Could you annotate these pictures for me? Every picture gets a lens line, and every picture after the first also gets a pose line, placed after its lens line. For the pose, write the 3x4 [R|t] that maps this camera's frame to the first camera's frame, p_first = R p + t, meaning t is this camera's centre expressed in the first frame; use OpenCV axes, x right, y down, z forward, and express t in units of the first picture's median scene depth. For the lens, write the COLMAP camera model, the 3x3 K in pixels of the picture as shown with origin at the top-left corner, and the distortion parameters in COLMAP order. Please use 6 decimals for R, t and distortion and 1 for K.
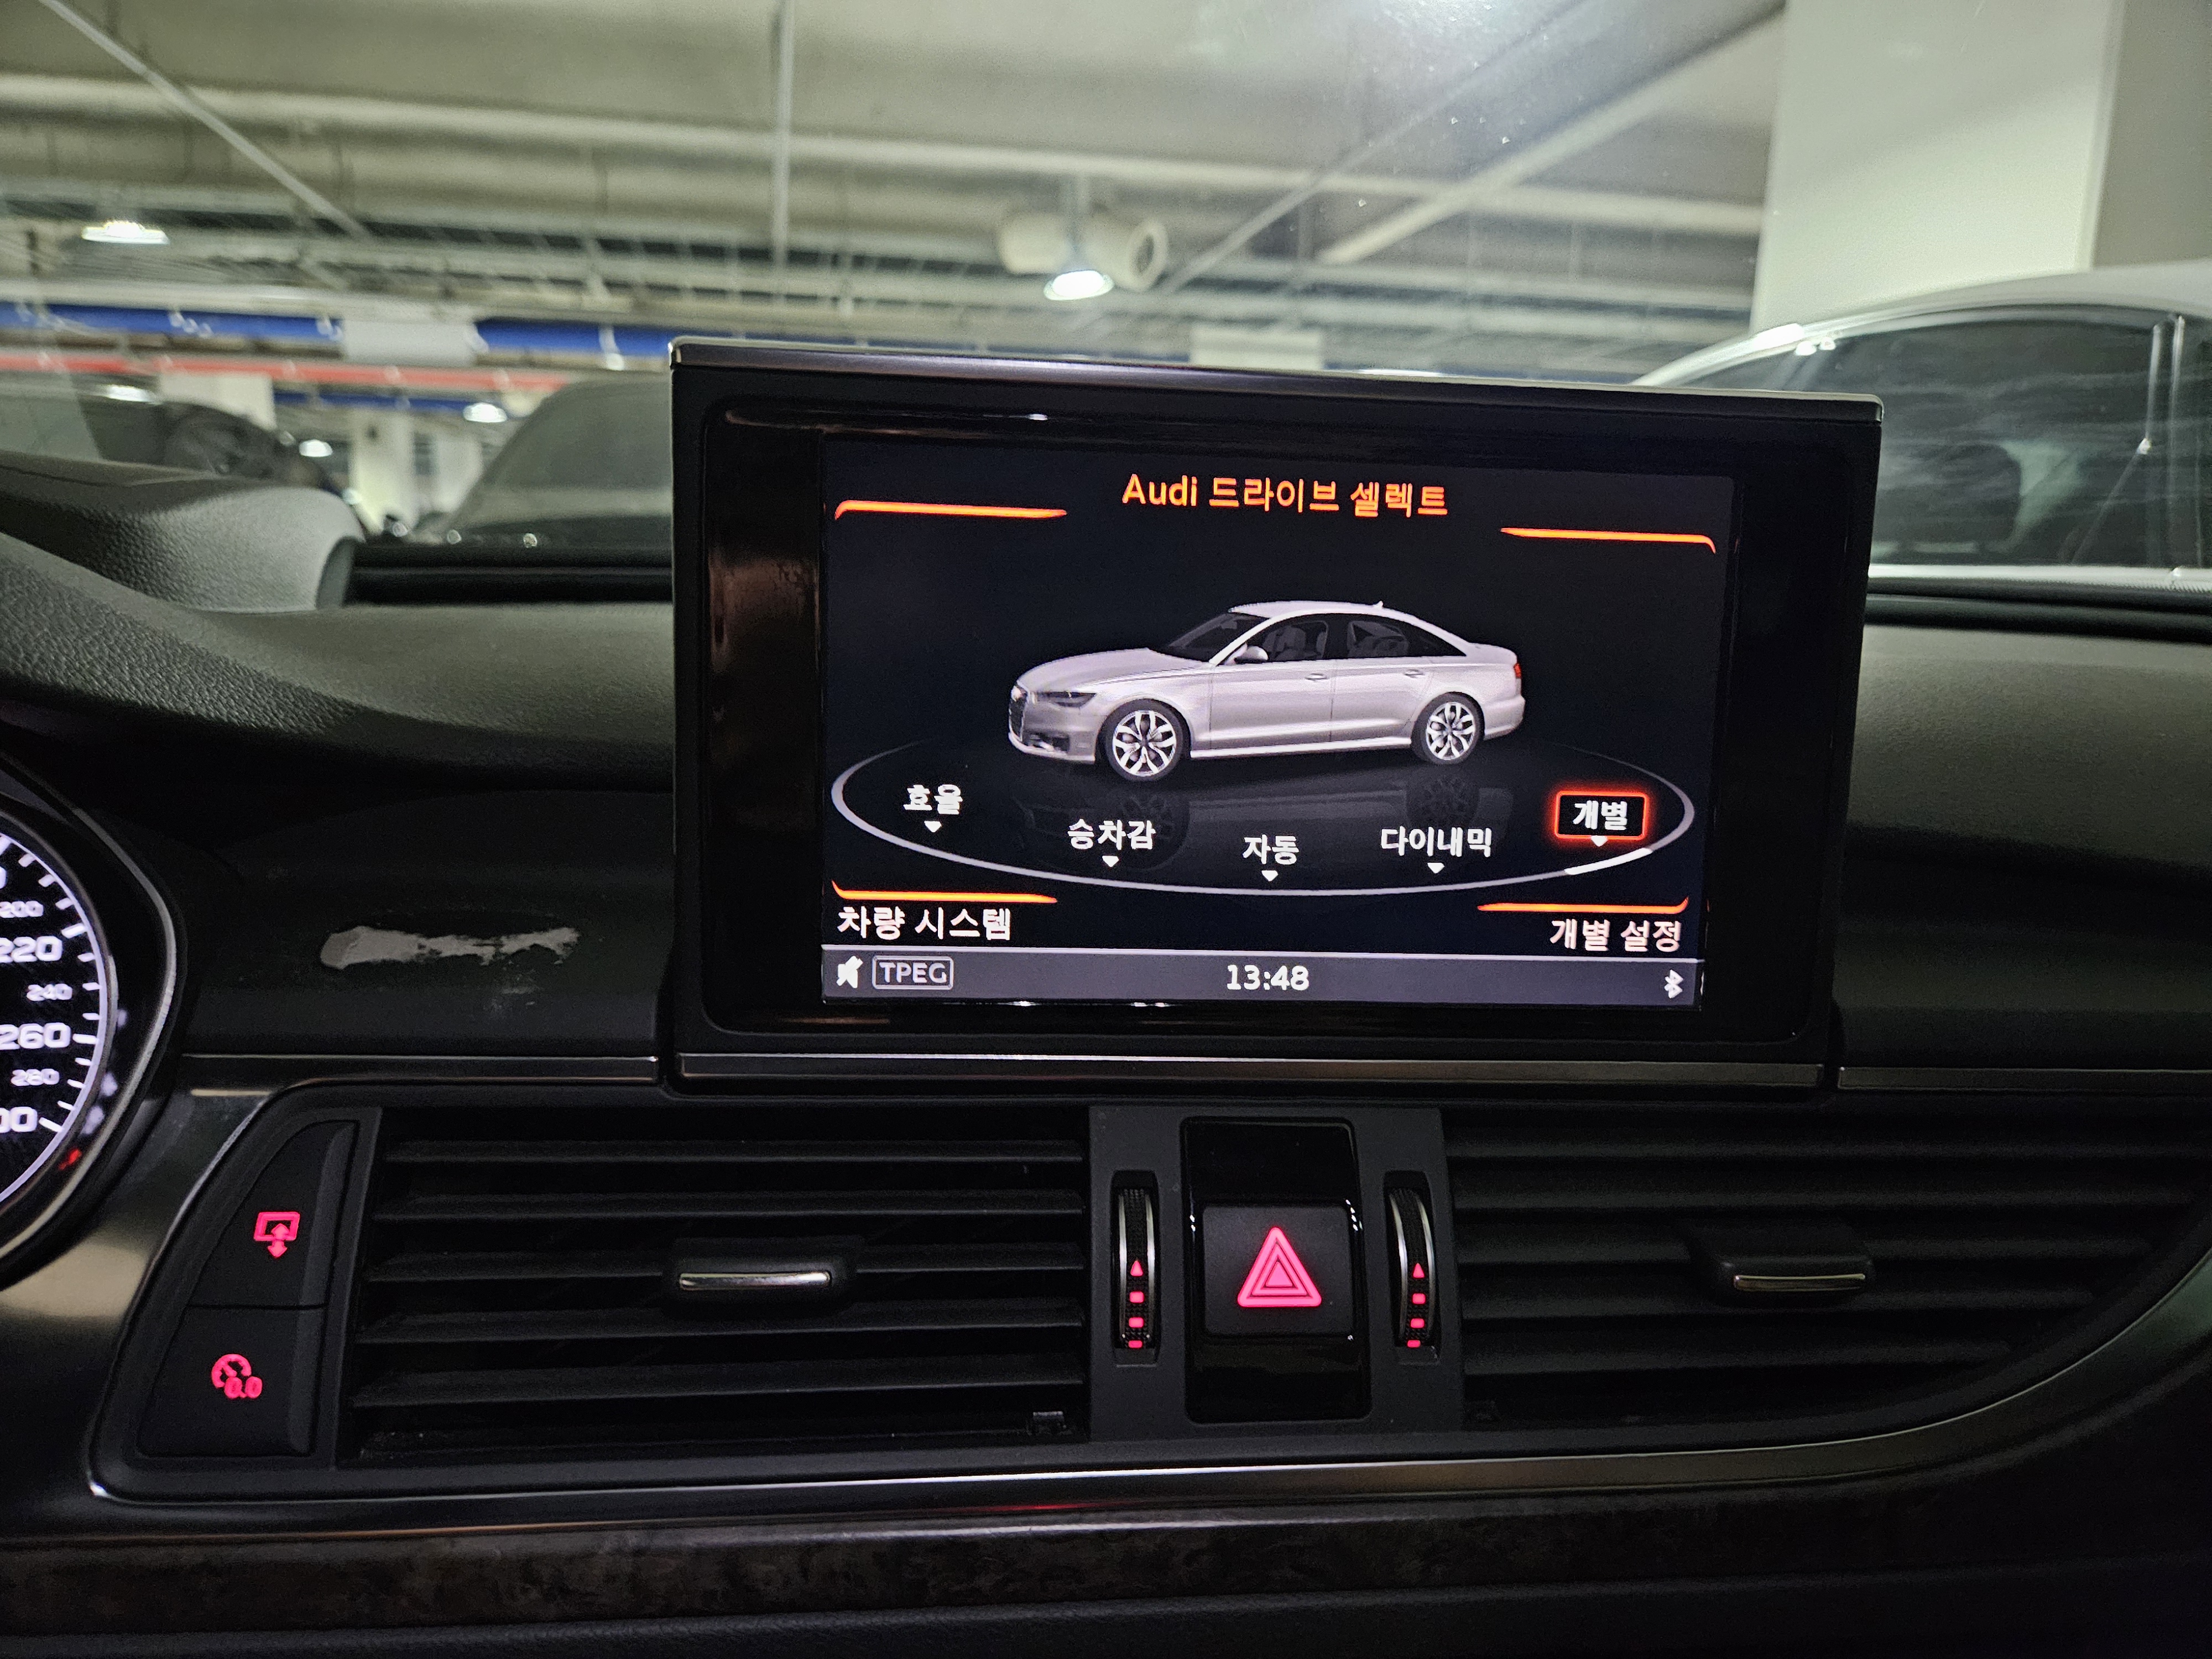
lens RADIAL K [[1503.0, 0, 1110.5], [0, 1503.0, 872.6], [0, 0, 1]] dist [0.030648, -0.025061]
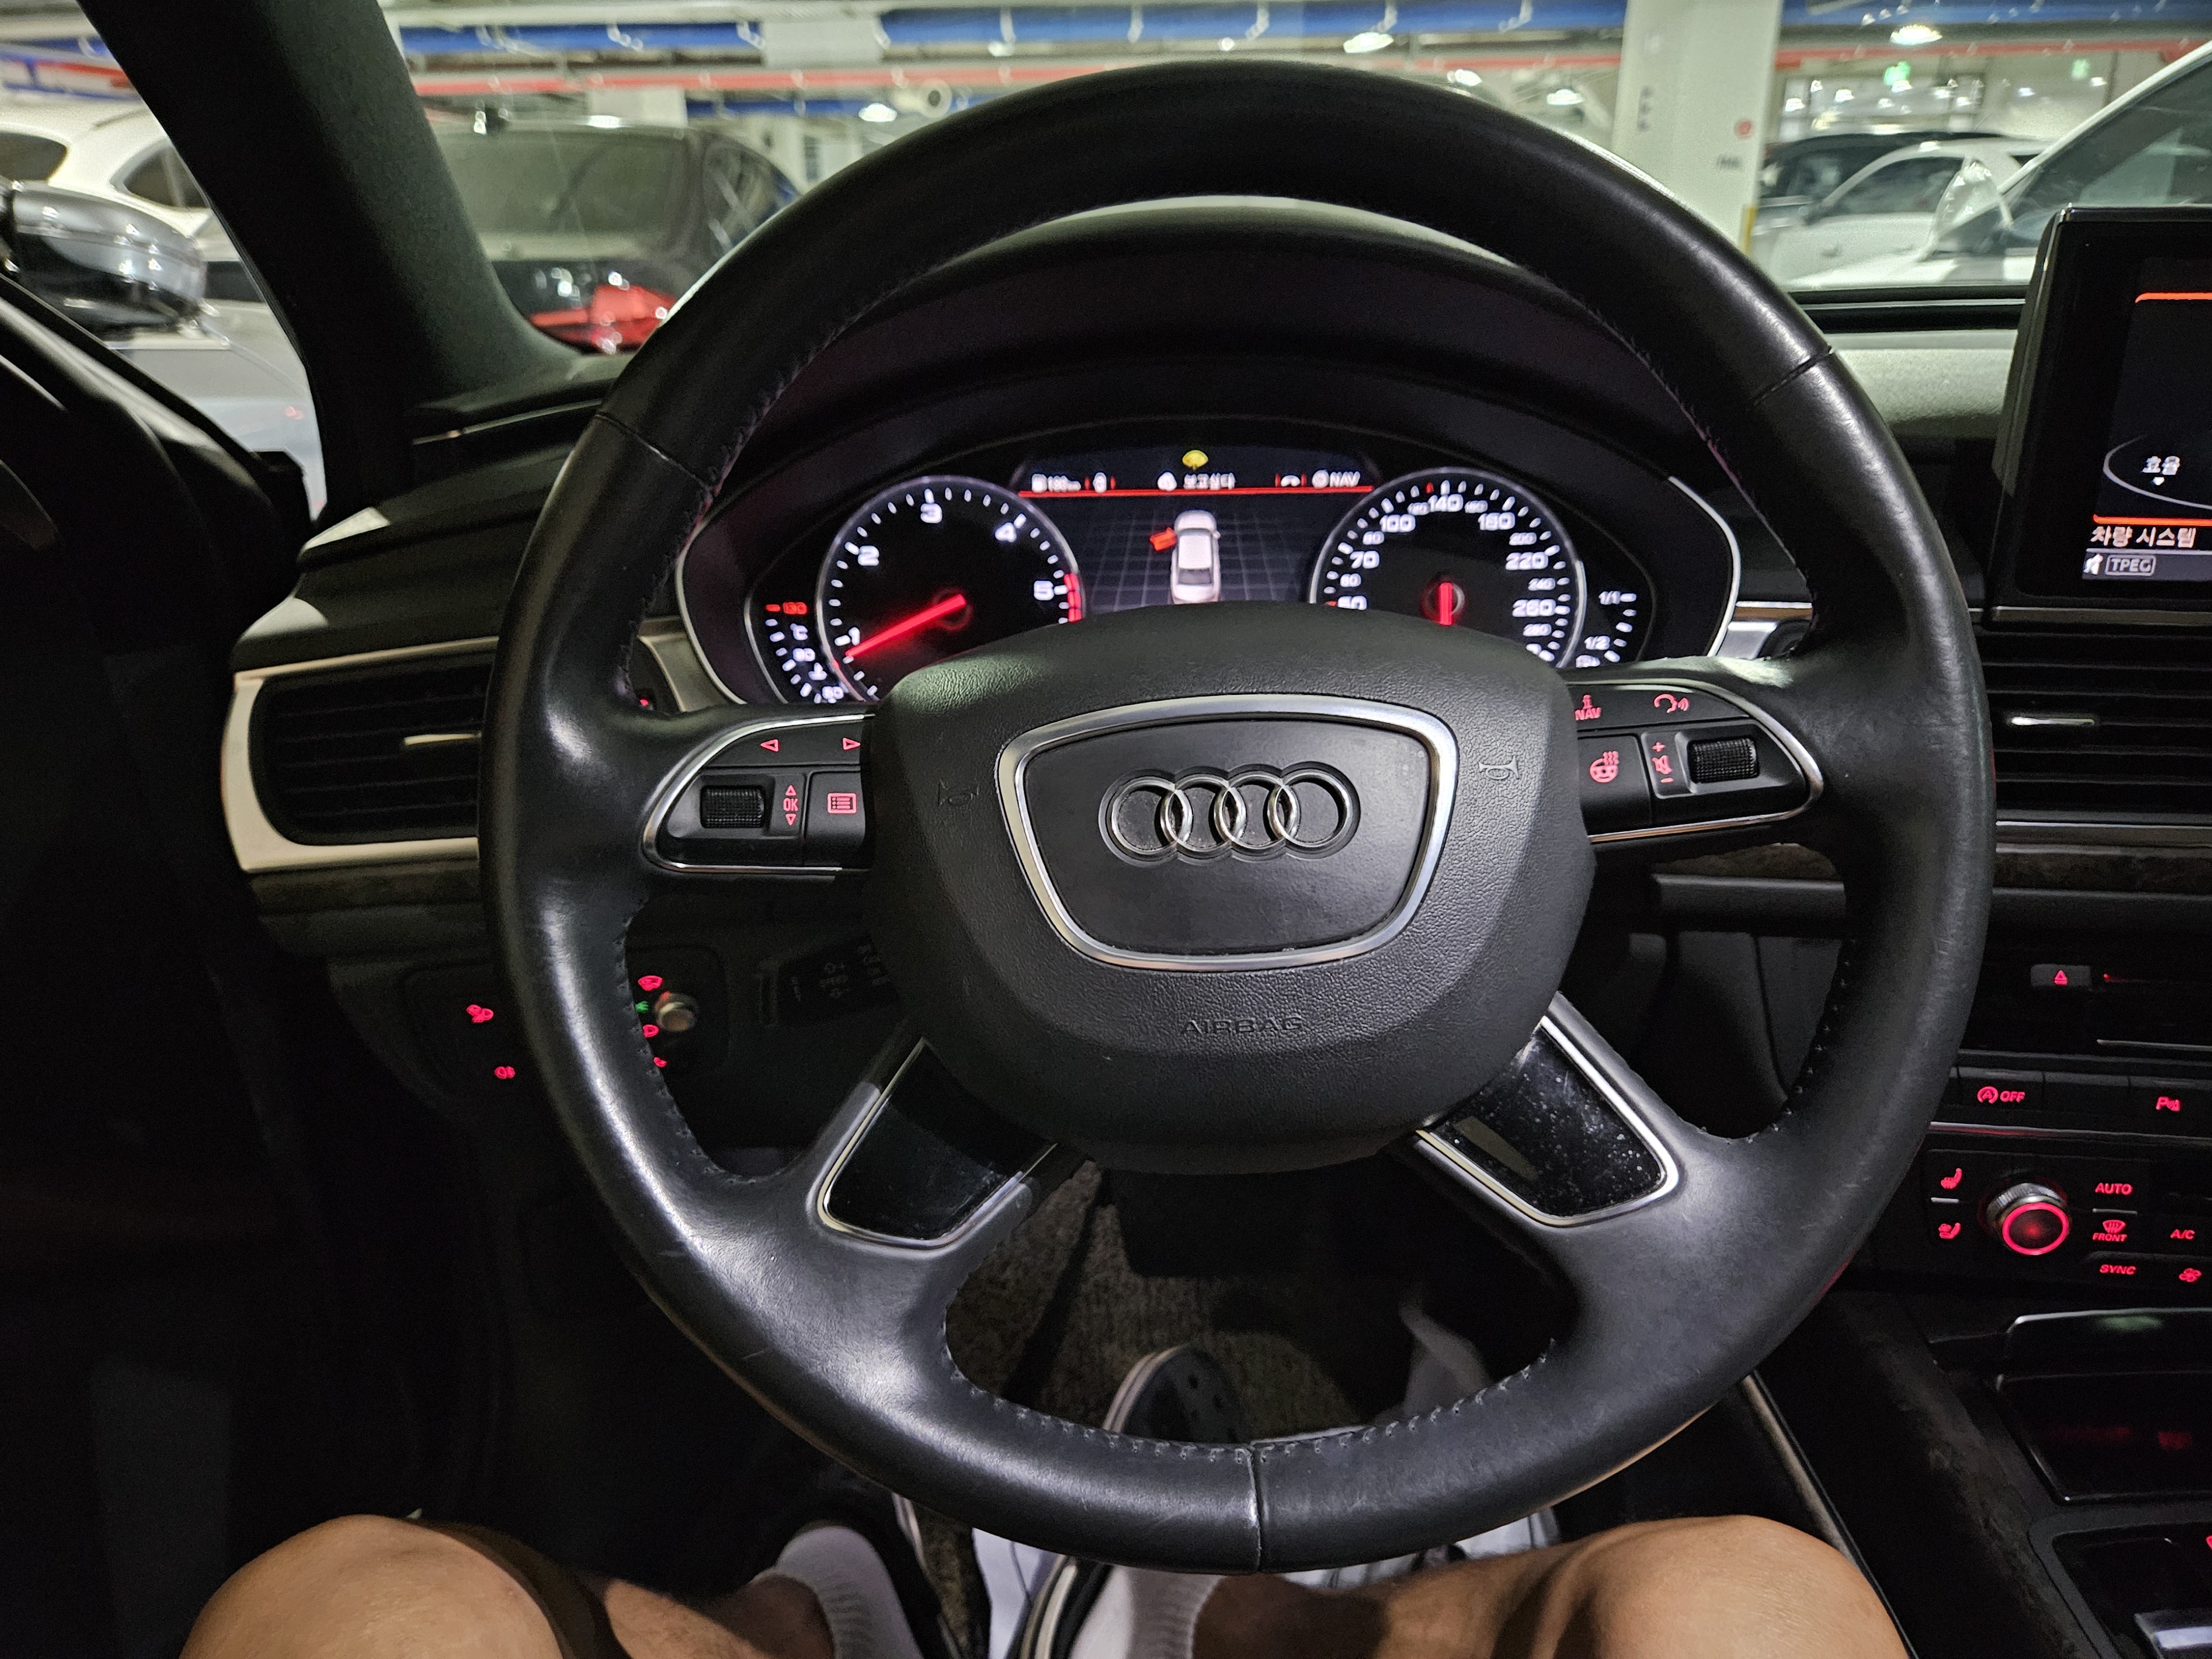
lens RADIAL K [[1496.6, 0, 1130.8], [0, 1496.6, 870.6], [0, 0, 1]] dist [0.063596, -0.066666]
pose [[0.976499, 0.046626, -0.210419, -0.883900], [-0.006815, 0.982510, 0.186086, 0.093683], [0.215415, -0.180279, 0.959737, -1.052778]]
